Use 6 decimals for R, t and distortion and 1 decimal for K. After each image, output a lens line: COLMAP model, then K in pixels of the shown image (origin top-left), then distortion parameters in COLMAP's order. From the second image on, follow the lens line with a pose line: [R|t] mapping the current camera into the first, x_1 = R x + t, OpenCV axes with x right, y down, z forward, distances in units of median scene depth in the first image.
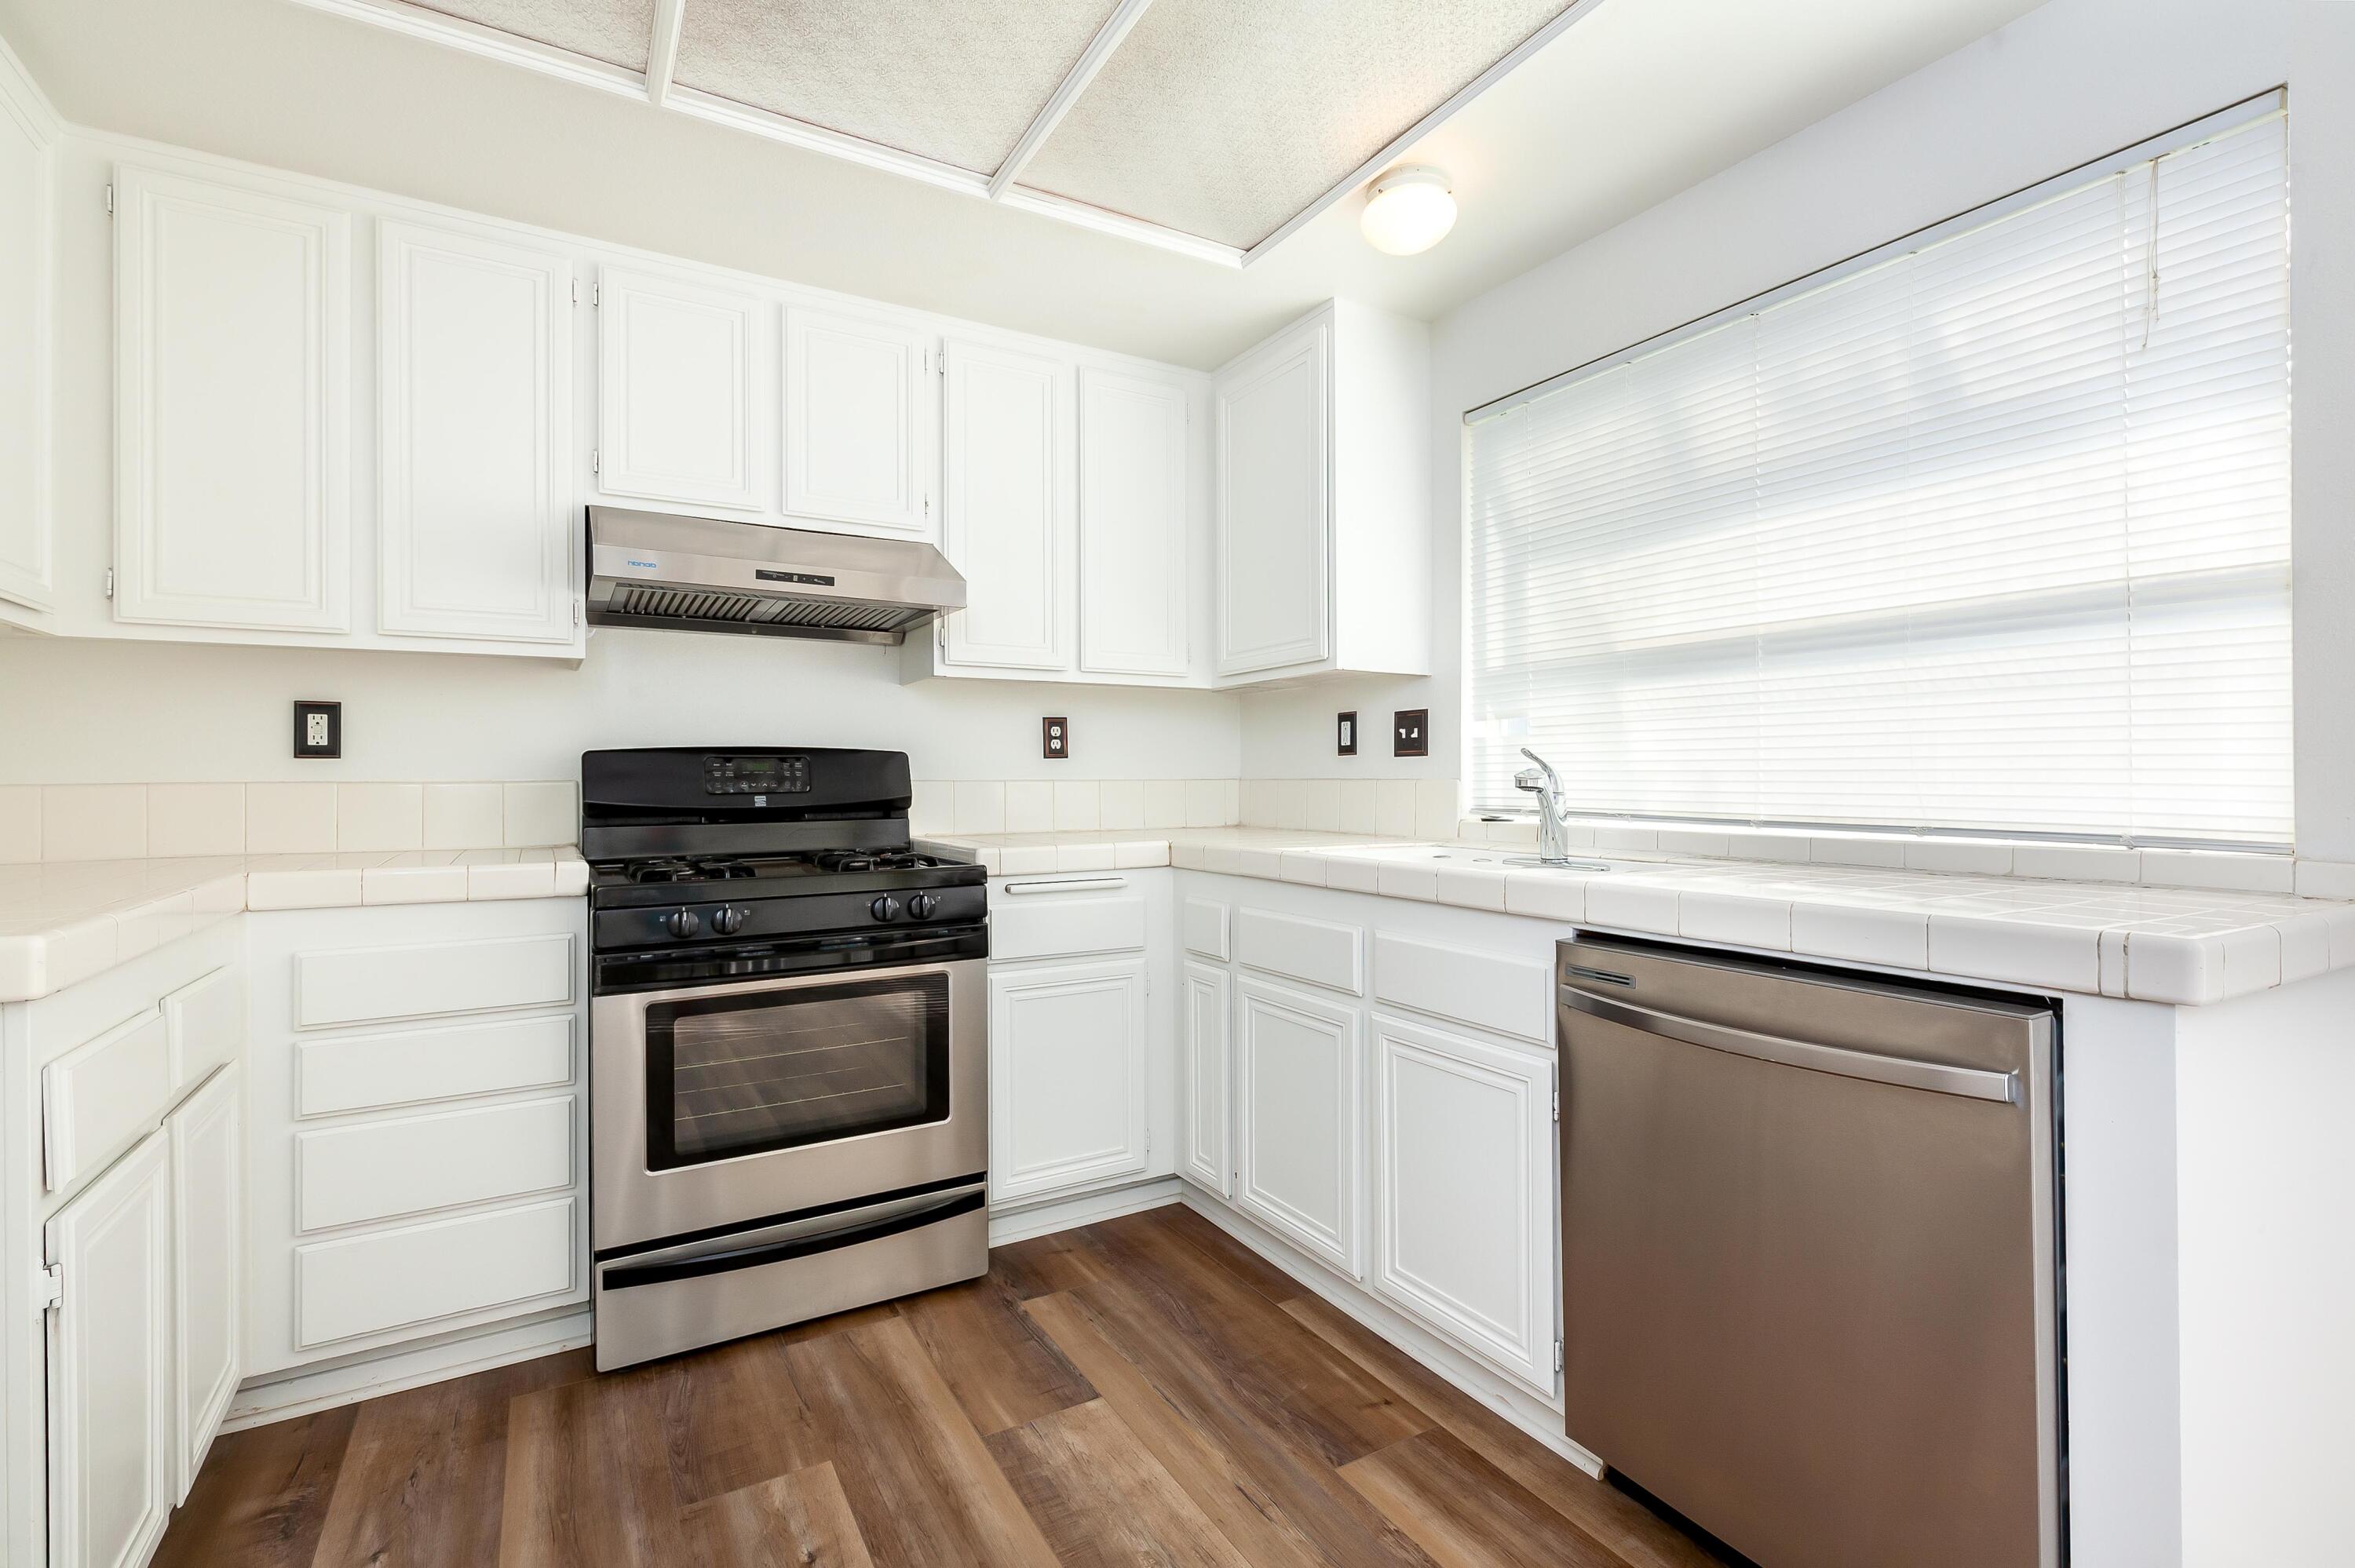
lens RADIAL K [[1068.9, 0, 1175.9], [0, 1068.9, 771.5], [0, 0, 1]] dist [0.003260, 0.001394]
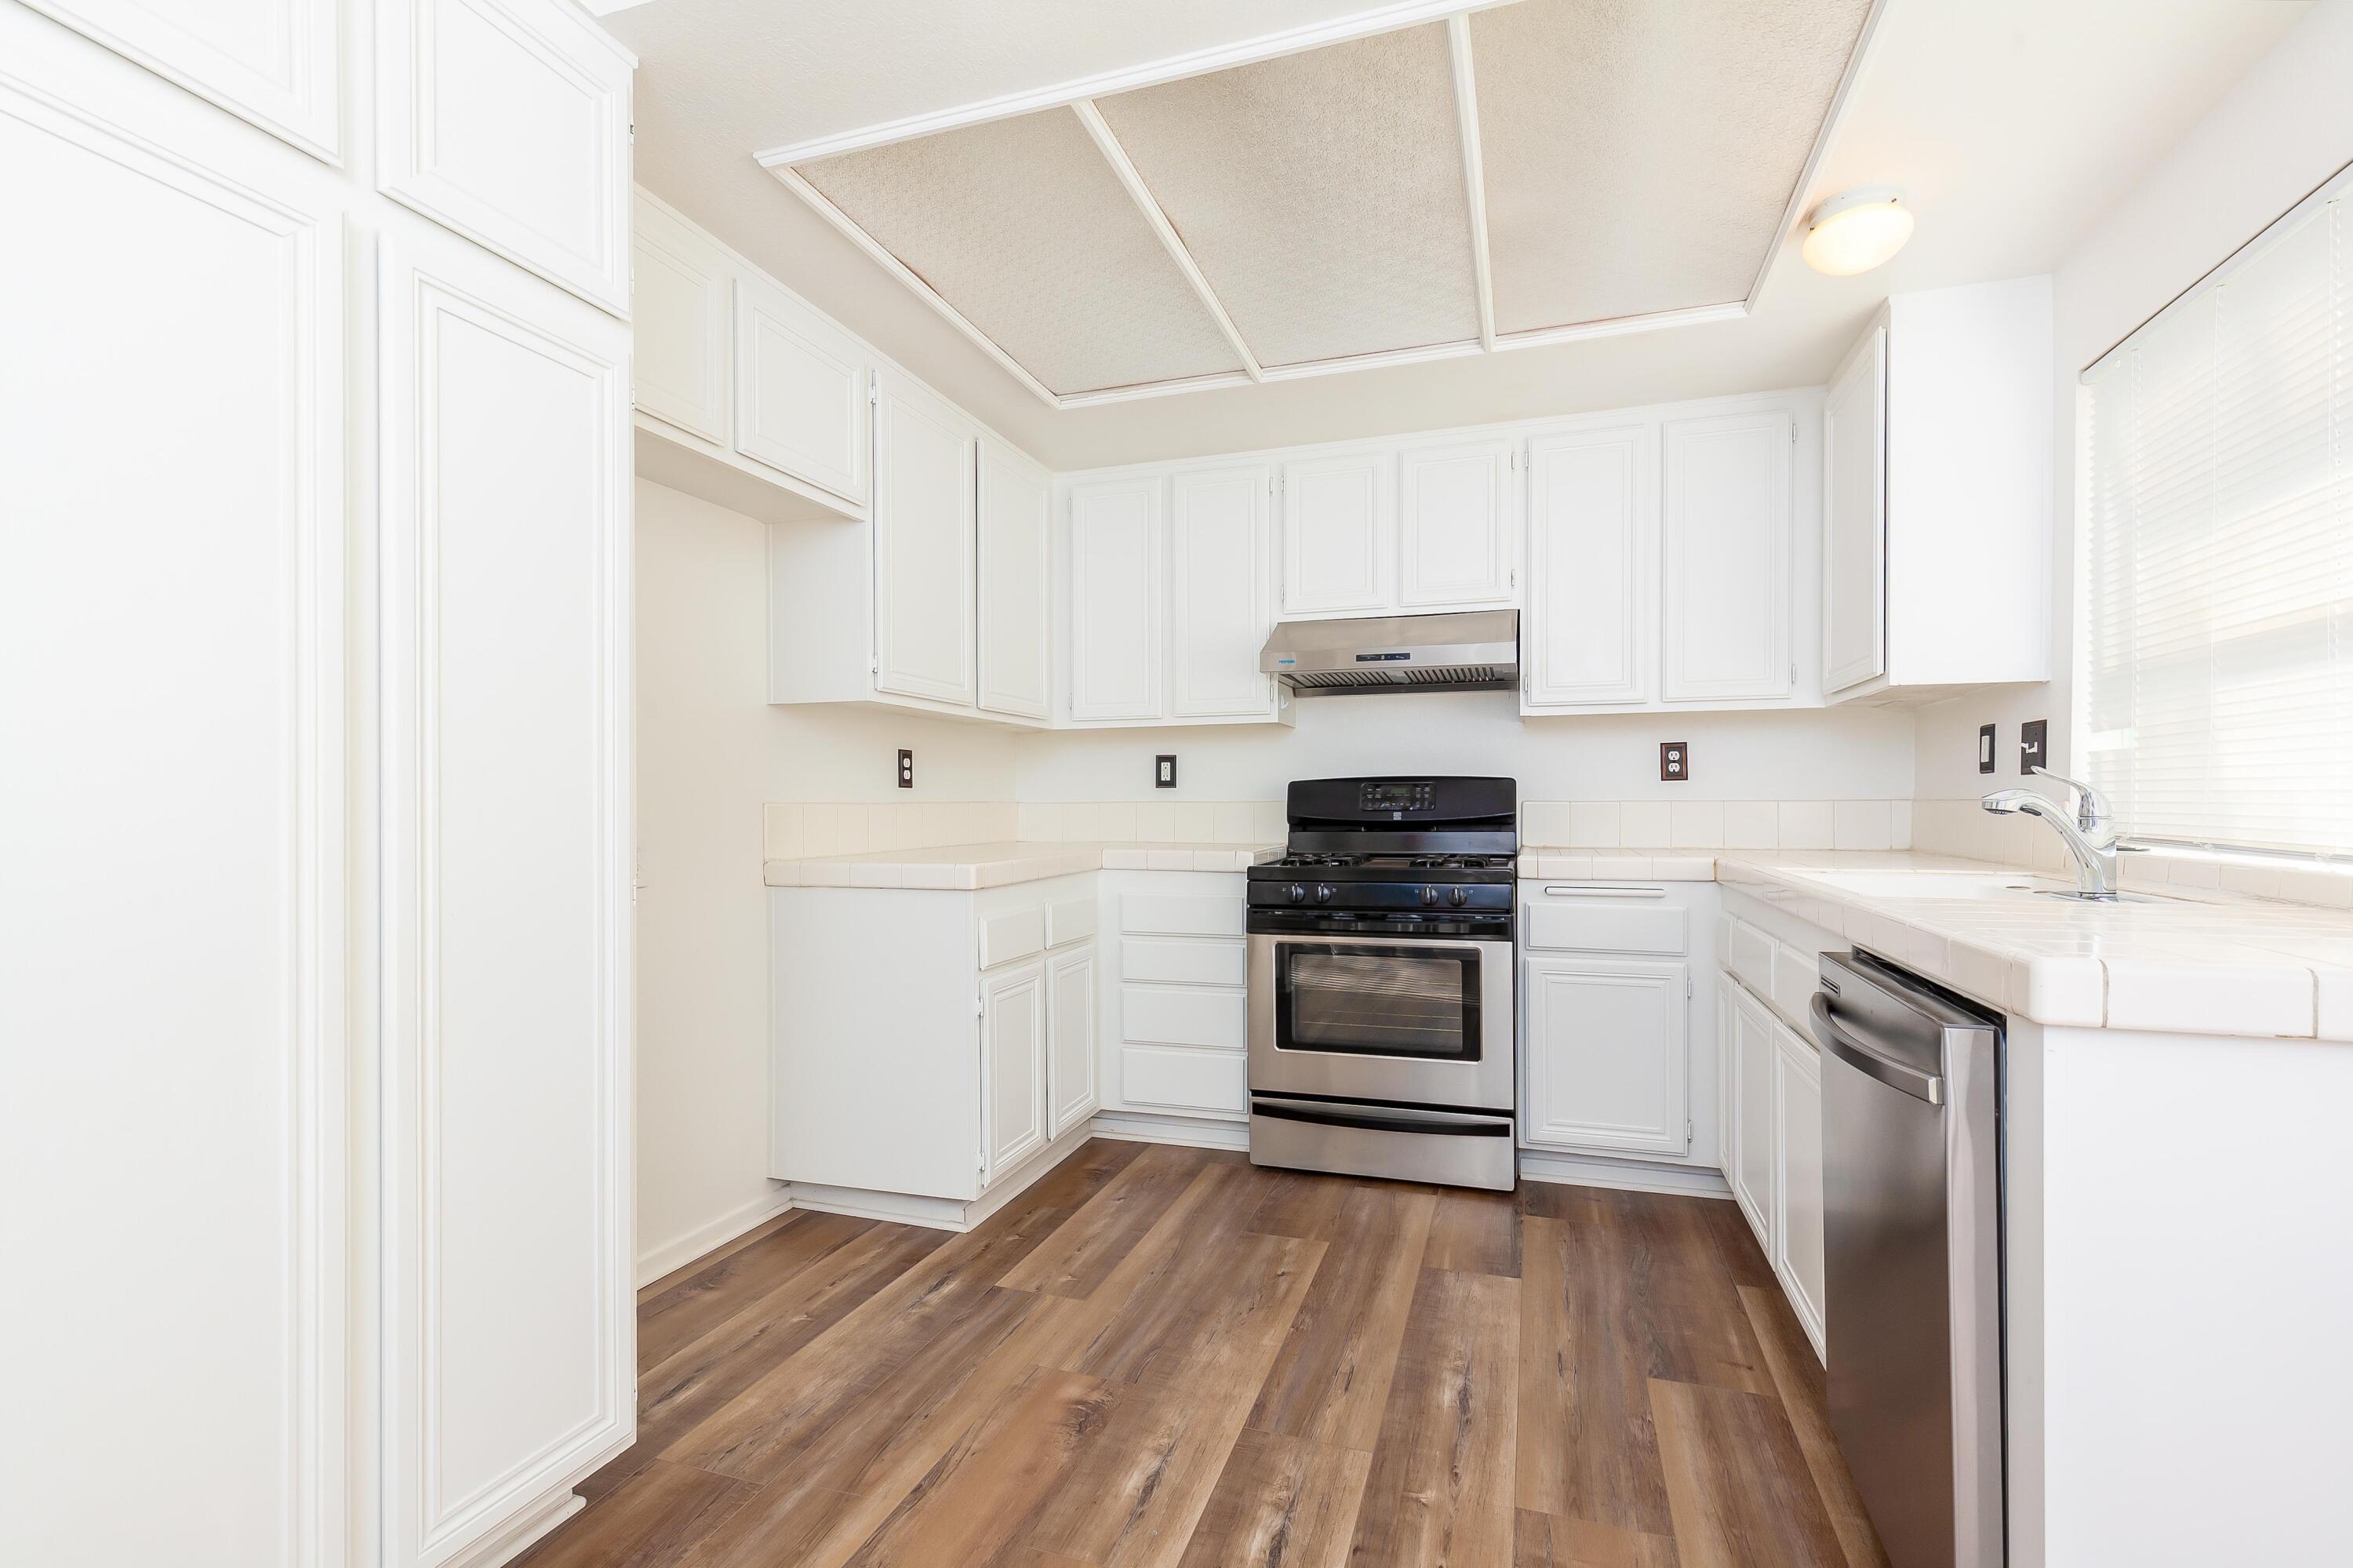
lens RADIAL K [[1068.2, 0, 1174.6], [0, 1068.2, 798.4], [0, 0, 1]] dist [0.003260, 0.001394]
pose [[0.661214, -0.000879, -0.750197, 0.523206], [0.006449, 0.999969, 0.004512, -0.003358], [0.750170, -0.007821, 0.661199, -0.137048]]
